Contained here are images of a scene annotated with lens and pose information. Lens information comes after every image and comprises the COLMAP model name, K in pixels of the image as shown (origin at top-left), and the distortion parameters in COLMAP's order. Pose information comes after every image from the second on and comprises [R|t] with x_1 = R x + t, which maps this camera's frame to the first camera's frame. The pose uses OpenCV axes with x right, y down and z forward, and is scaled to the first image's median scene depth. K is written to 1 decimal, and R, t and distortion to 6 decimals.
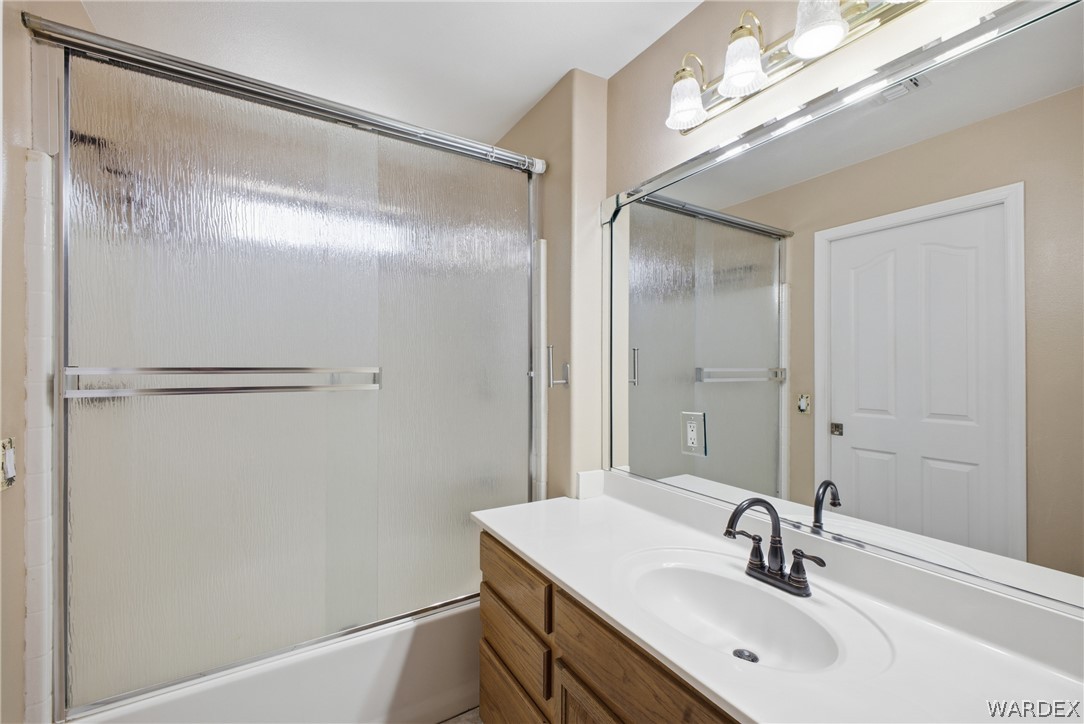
lens RADIAL K [[454.6, 0, 544.8], [0, 454.6, 365.0], [0, 0, 1]] dist [0.001849, -0.001968]
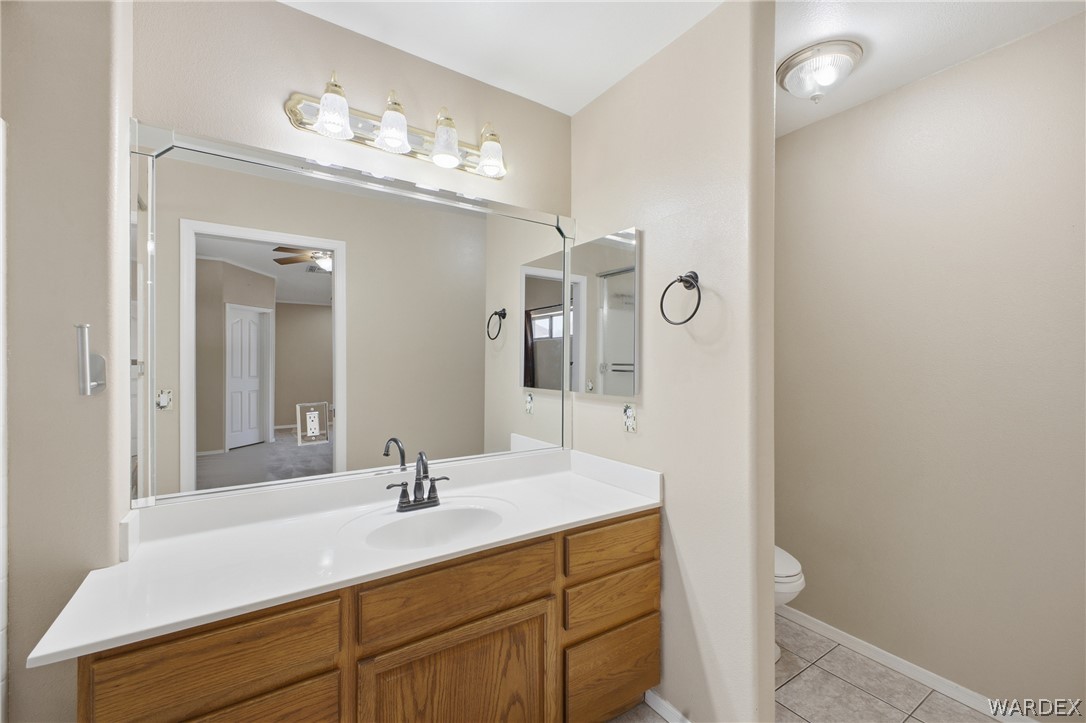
lens RADIAL K [[455.5, 0, 551.9], [0, 455.5, 359.7], [0, 0, 1]] dist [0.001849, -0.001968]
pose [[-0.052564, -0.005150, 0.998604, -0.752546], [-0.002827, 0.999983, 0.005008, -0.004291], [-0.998614, -0.002560, -0.052578, 0.499992]]
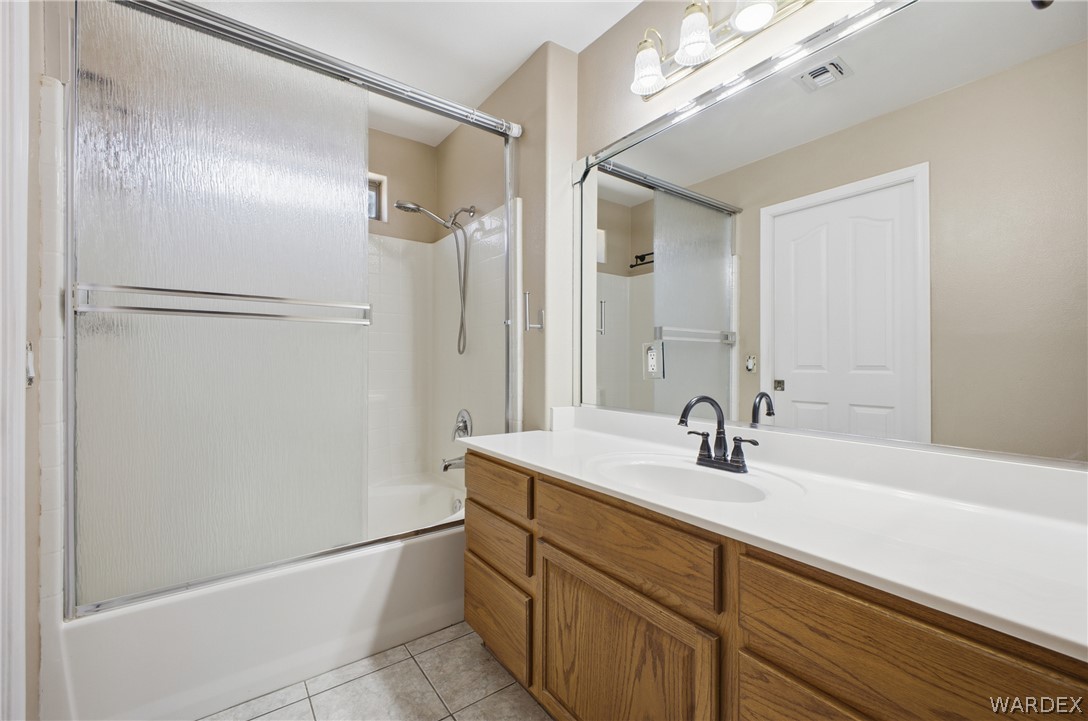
lens RADIAL K [[456.3, 0, 545.7], [0, 456.3, 362.6], [0, 0, 1]] dist [0.001849, -0.001968]
pose [[0.996579, 0.000793, 0.082637, -0.040187], [-0.000935, 0.999998, 0.001685, 0.153564], [-0.082635, -0.001757, 0.996578, -0.126616]]
